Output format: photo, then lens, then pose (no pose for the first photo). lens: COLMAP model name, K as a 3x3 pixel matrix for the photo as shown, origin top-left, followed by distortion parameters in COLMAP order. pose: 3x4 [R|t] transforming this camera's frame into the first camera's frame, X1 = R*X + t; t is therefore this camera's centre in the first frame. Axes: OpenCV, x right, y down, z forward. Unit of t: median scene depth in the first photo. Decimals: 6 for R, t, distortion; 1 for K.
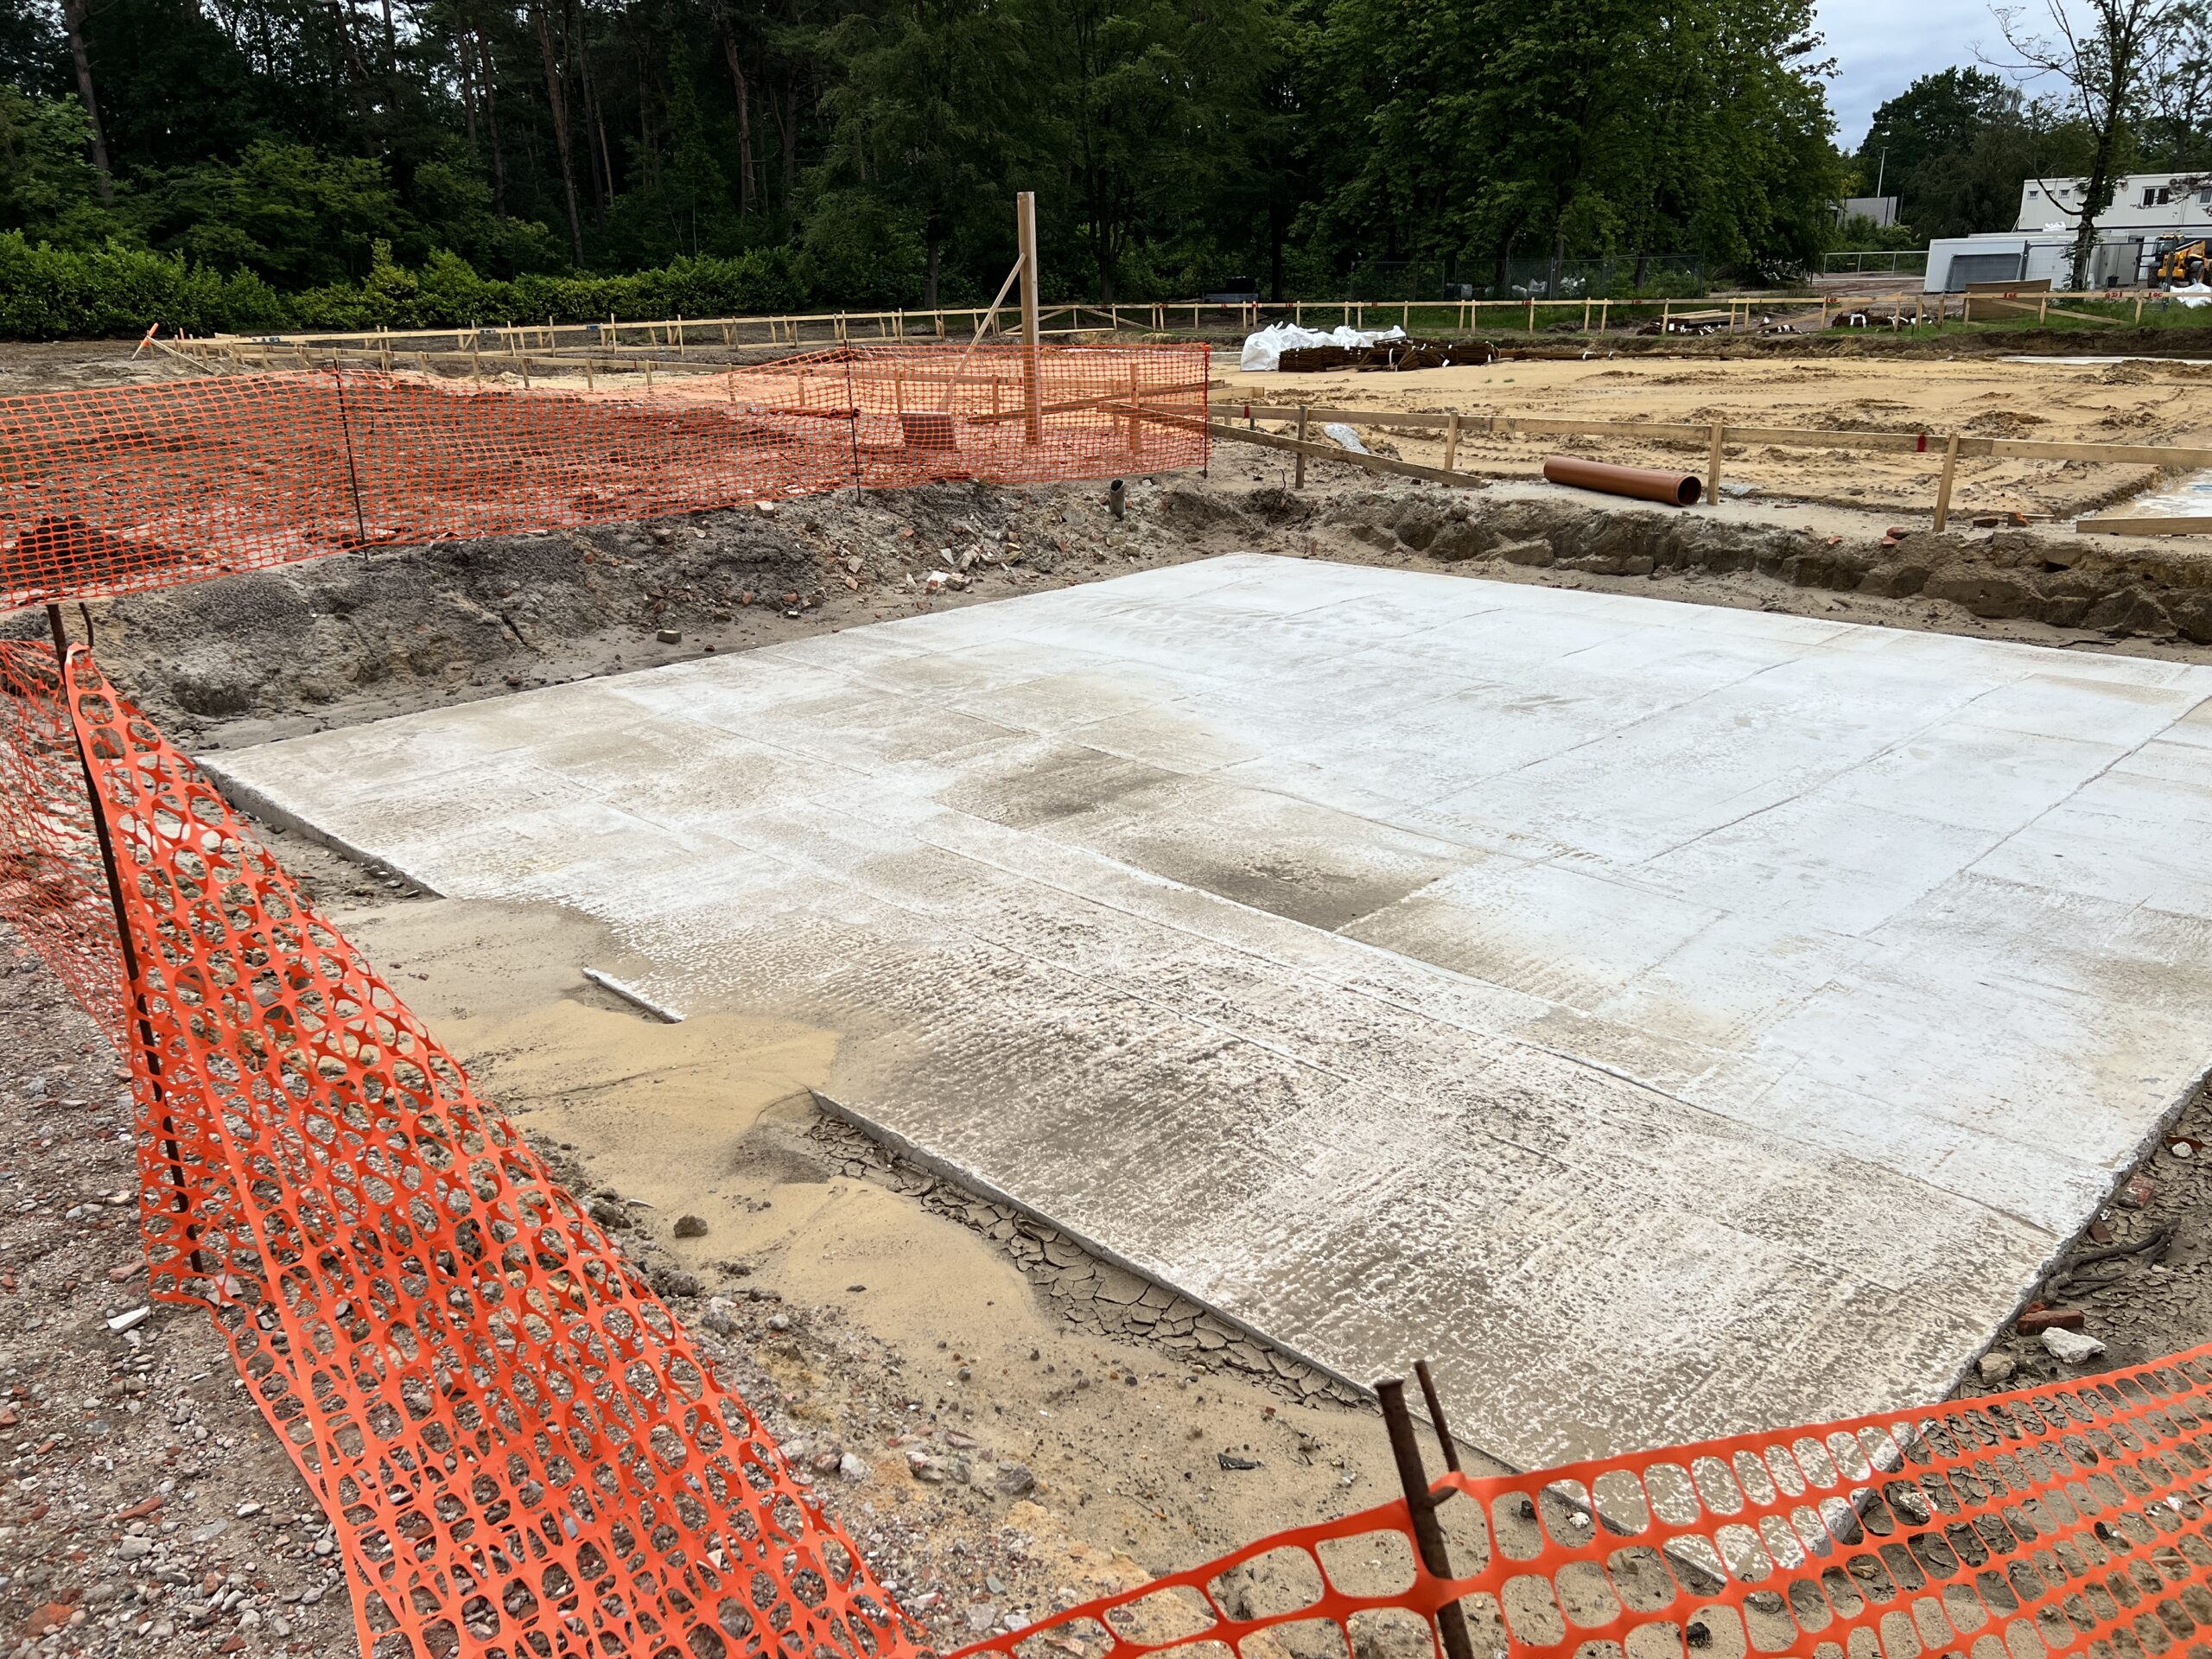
lens RADIAL K [[1673.5, 0, 1100.6], [0, 1673.5, 816.3], [0, 0, 1]] dist [0.065560, -0.092547]
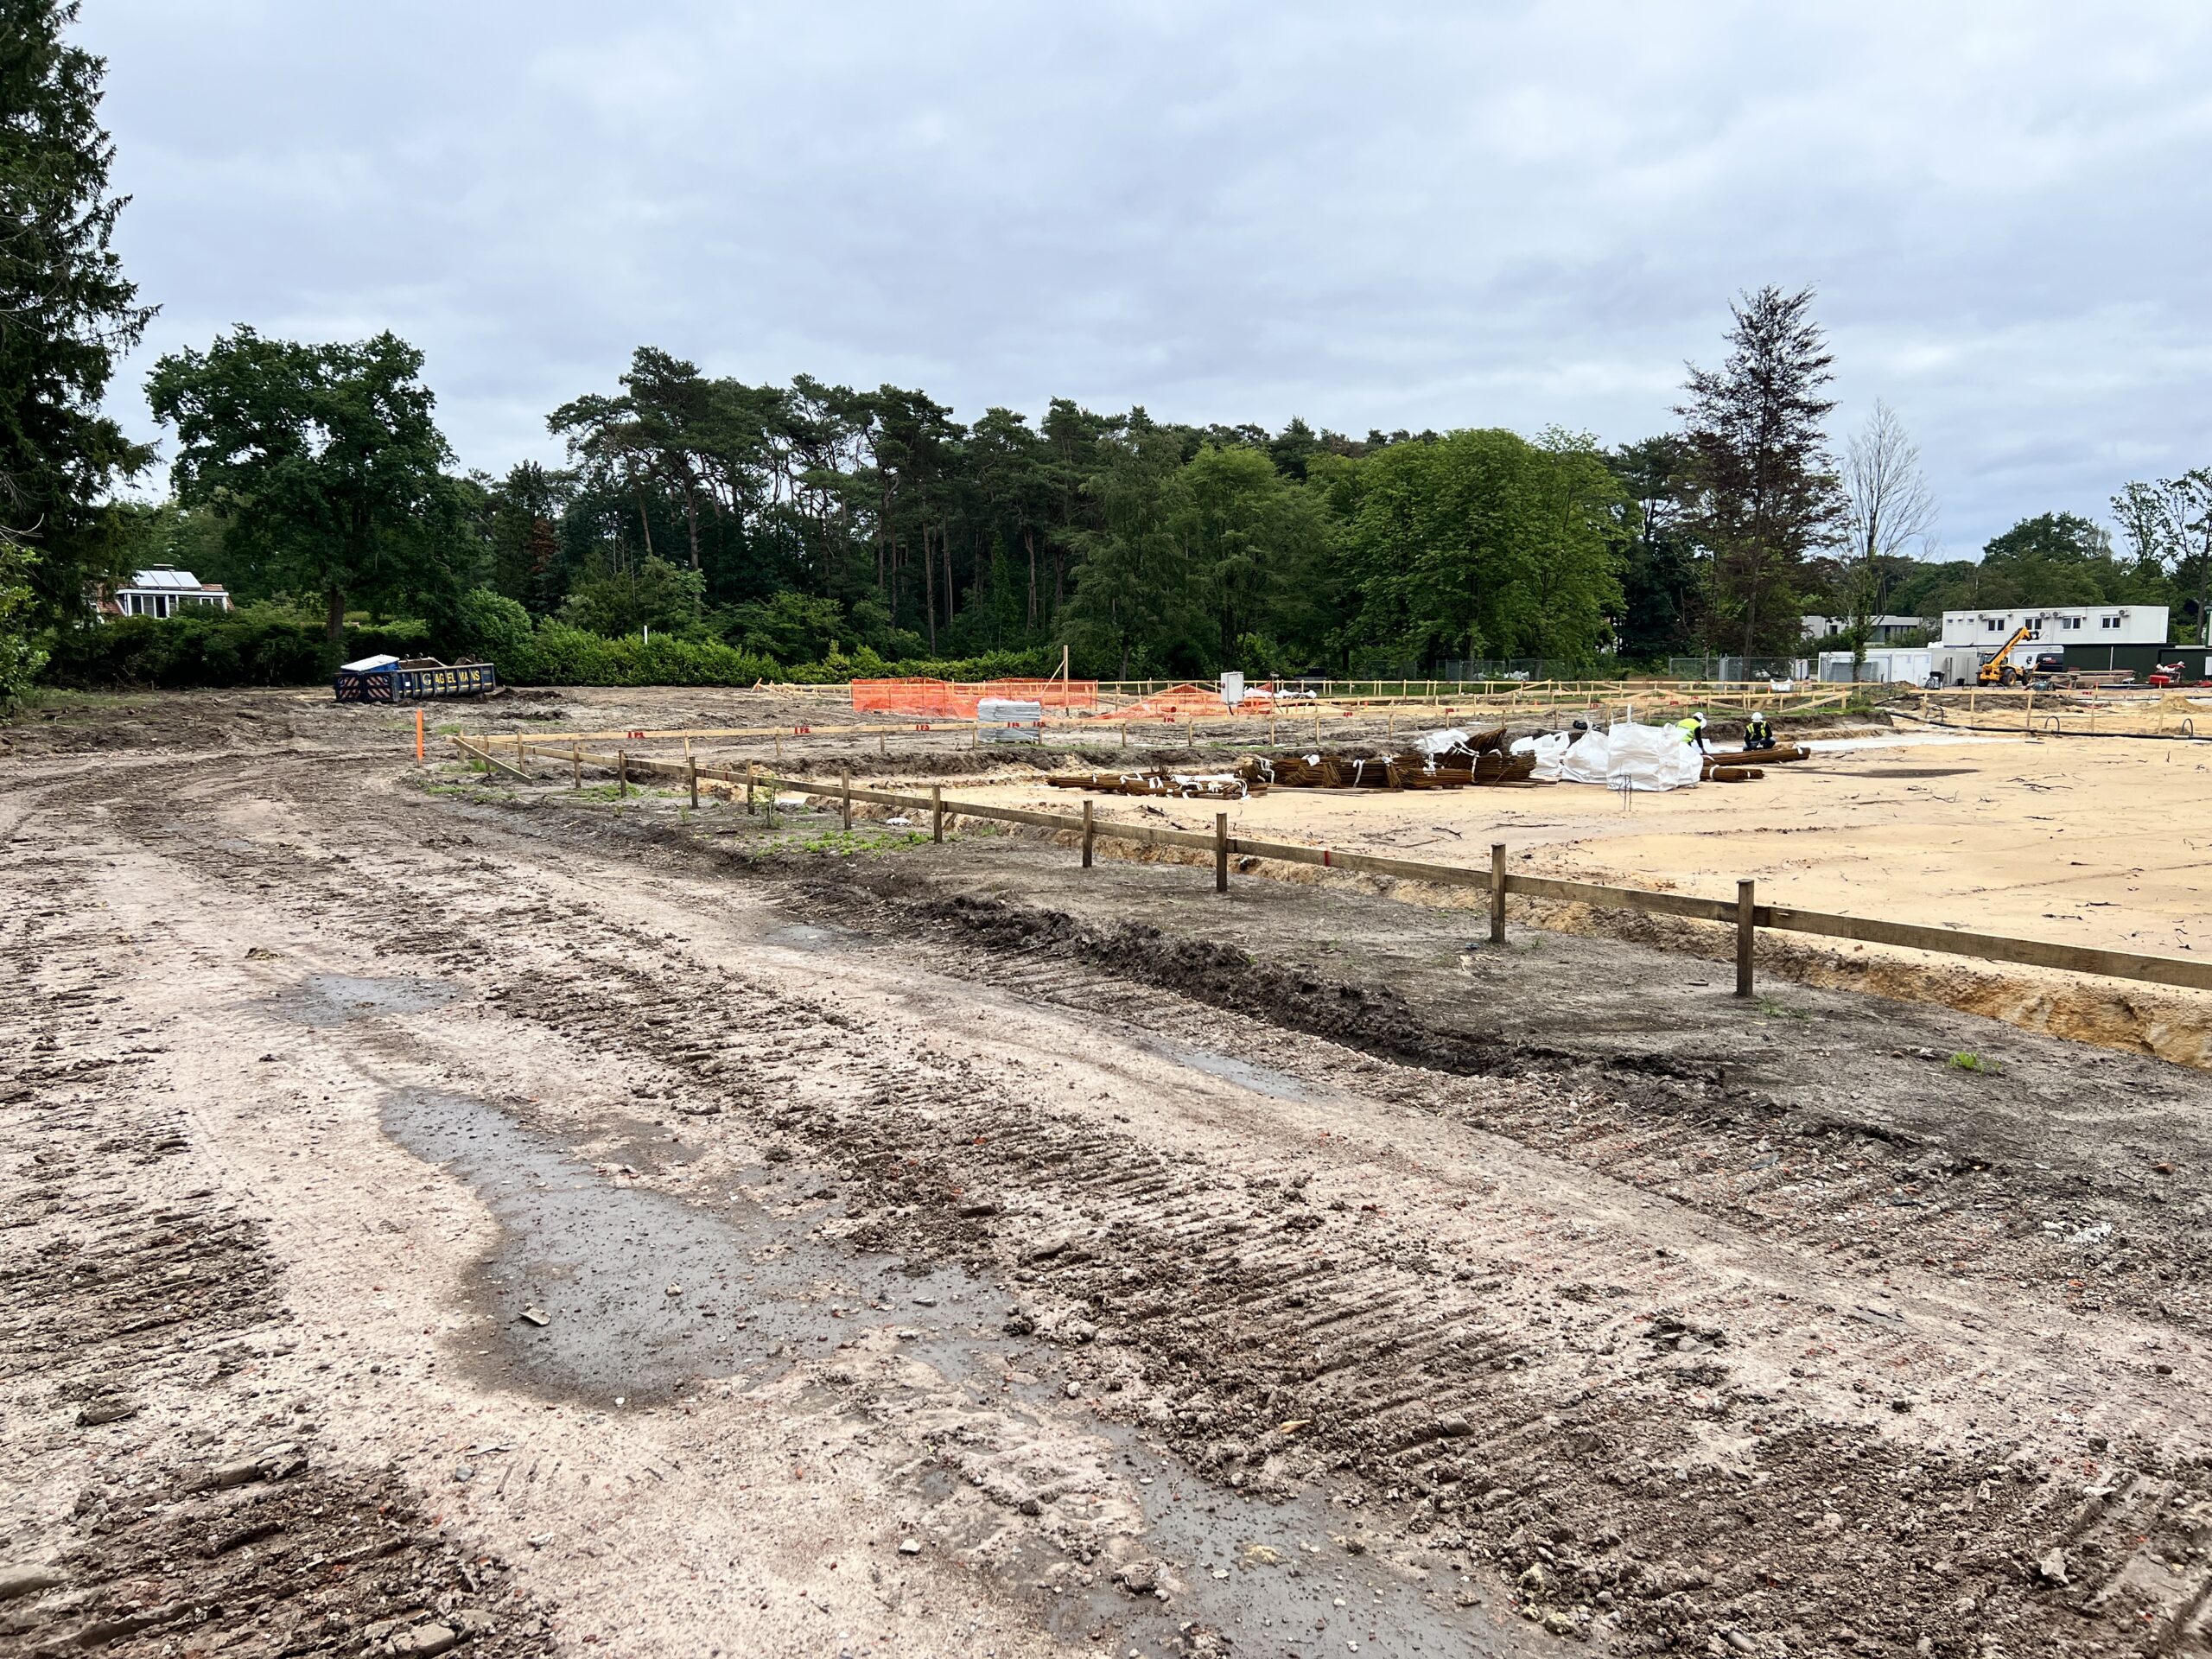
lens RADIAL K [[1652.0, 0, 1095.1], [0, 1652.0, 834.0], [0, 0, 1]] dist [0.073521, -0.086637]
pose [[0.984178, 0.036923, -0.173292, 0.181783], [-0.071864, 0.977170, -0.199934, 0.210907], [0.161953, 0.209224, 0.964363, -0.666061]]
